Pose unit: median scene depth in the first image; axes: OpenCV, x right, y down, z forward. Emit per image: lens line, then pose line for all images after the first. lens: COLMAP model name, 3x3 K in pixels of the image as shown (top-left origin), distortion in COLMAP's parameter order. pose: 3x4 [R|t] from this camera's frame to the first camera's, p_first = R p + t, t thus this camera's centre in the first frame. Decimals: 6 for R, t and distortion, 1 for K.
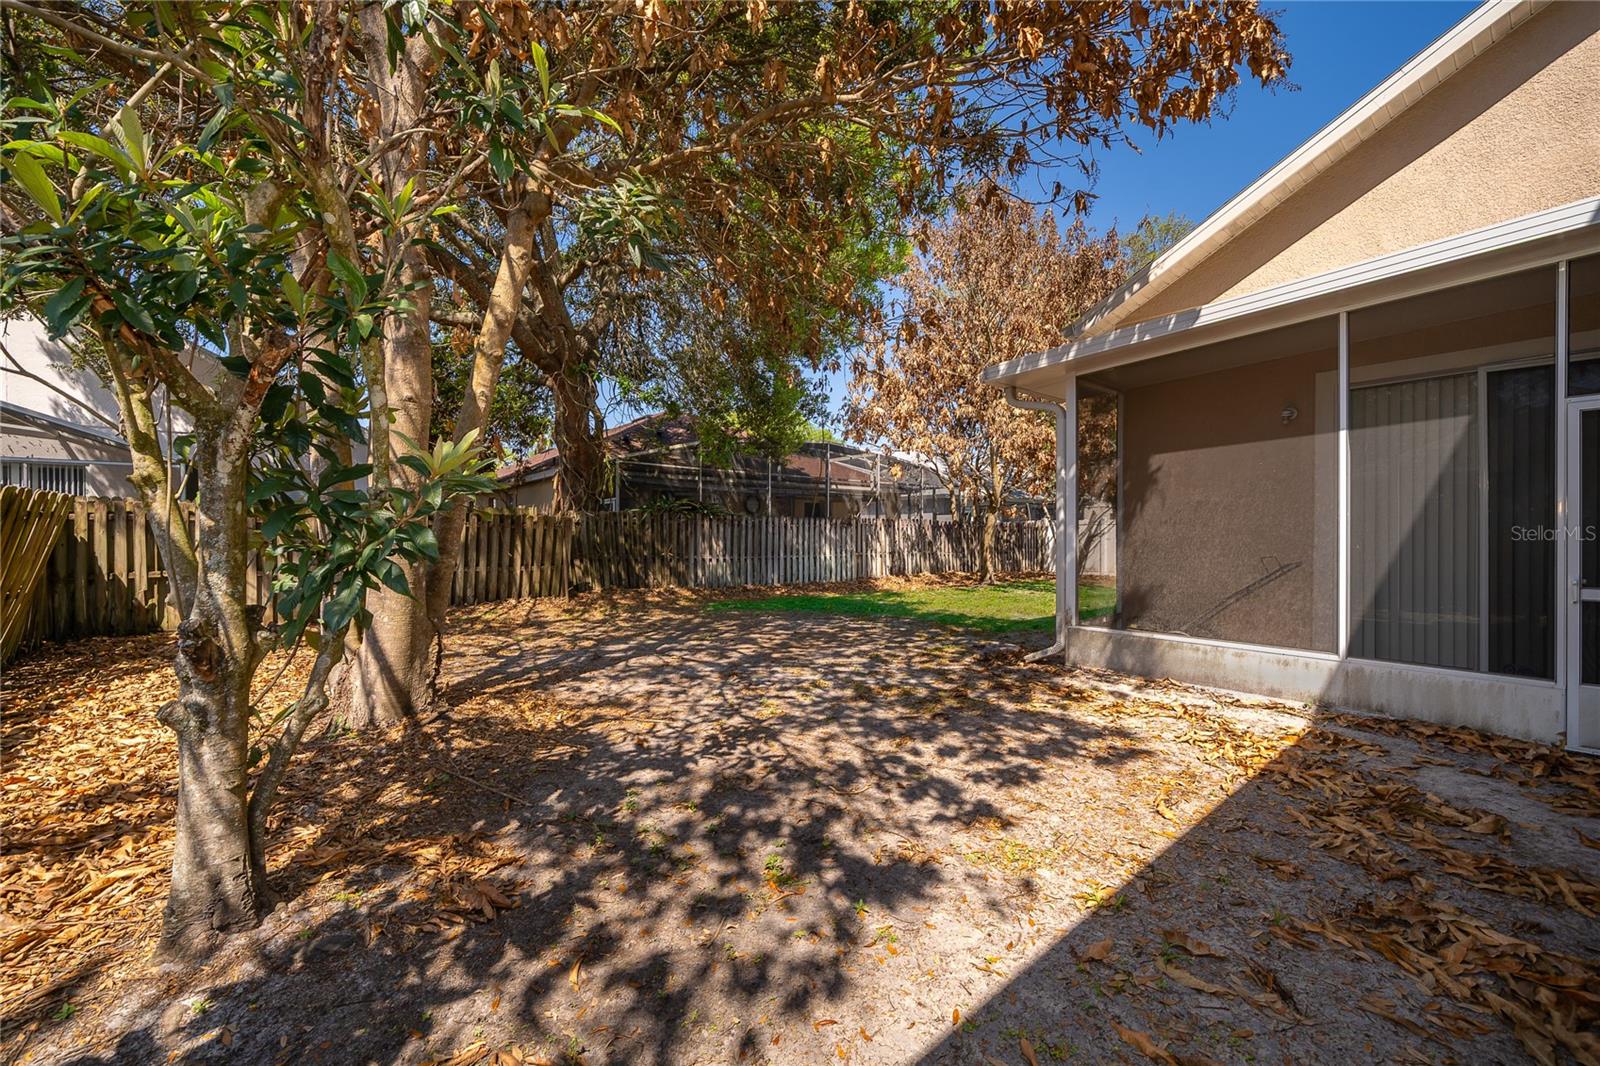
lens RADIAL K [[649.1, 0, 803.6], [0, 649.1, 533.7], [0, 0, 1]] dist [-0.005460, 0.000625]
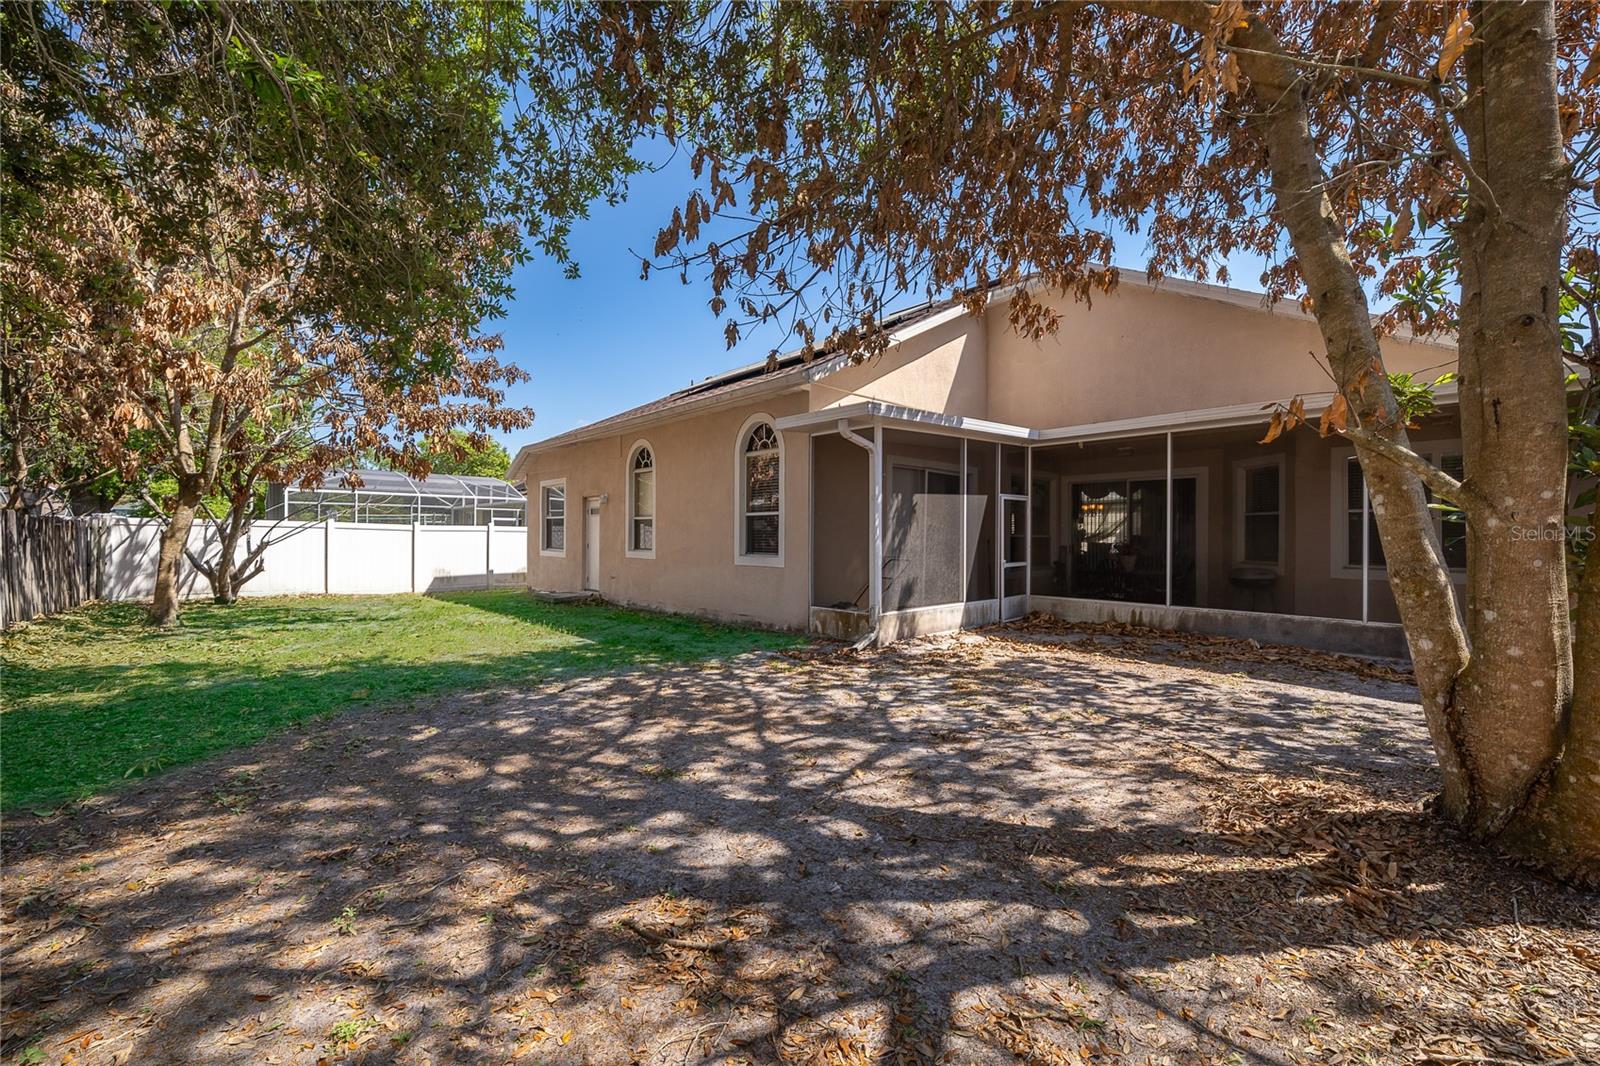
lens RADIAL K [[649.1, 0, 793.9], [0, 649.1, 534.8], [0, 0, 1]] dist [-0.005460, 0.000625]
pose [[-0.094393, 0.002093, 0.995533, -1.050138], [-0.004155, 0.999988, -0.002497, -0.018790], [-0.995526, -0.004372, -0.094384, 1.552407]]
